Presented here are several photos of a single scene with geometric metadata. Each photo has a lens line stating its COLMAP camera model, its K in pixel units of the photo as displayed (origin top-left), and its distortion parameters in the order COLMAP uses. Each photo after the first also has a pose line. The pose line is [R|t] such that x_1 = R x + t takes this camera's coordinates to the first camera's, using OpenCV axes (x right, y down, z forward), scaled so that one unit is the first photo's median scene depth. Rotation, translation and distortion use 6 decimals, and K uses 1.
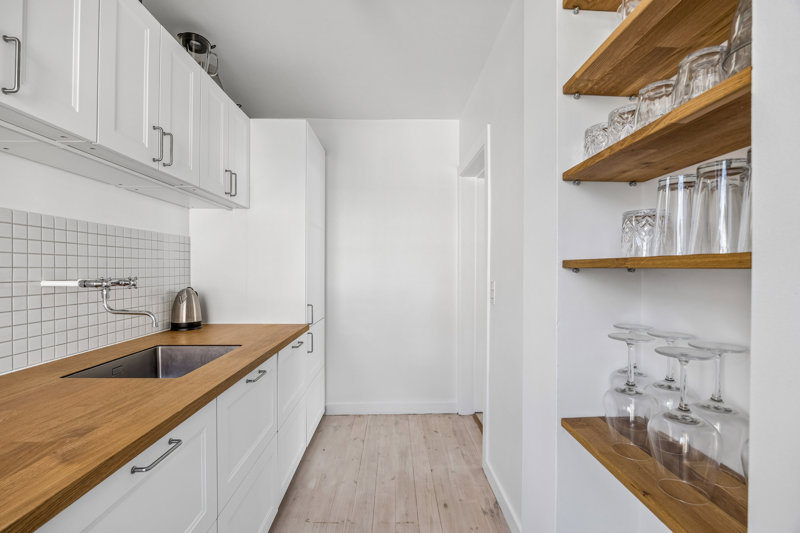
lens RADIAL K [[352.6, 0, 400.0], [0, 352.6, 266.5], [0, 0, 1]] dist [0.000390, 0.000039]
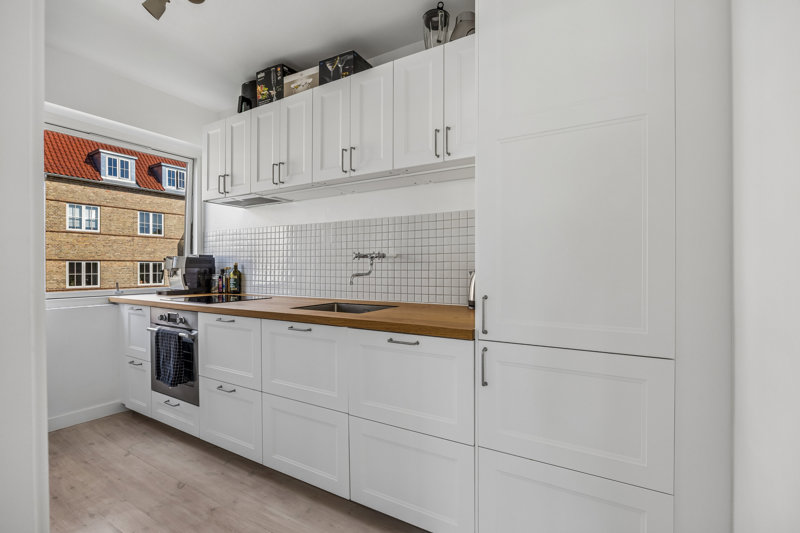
lens RADIAL K [[376.6, 0, 400.0], [0, 376.6, 266.5], [0, 0, 1]] dist [0.000134, 0.000008]
pose [[-0.538576, 0.003757, -0.842569, 0.490575], [0.002693, 0.999993, 0.002737, 0.087384], [0.842573, -0.000795, -0.538582, 1.951212]]
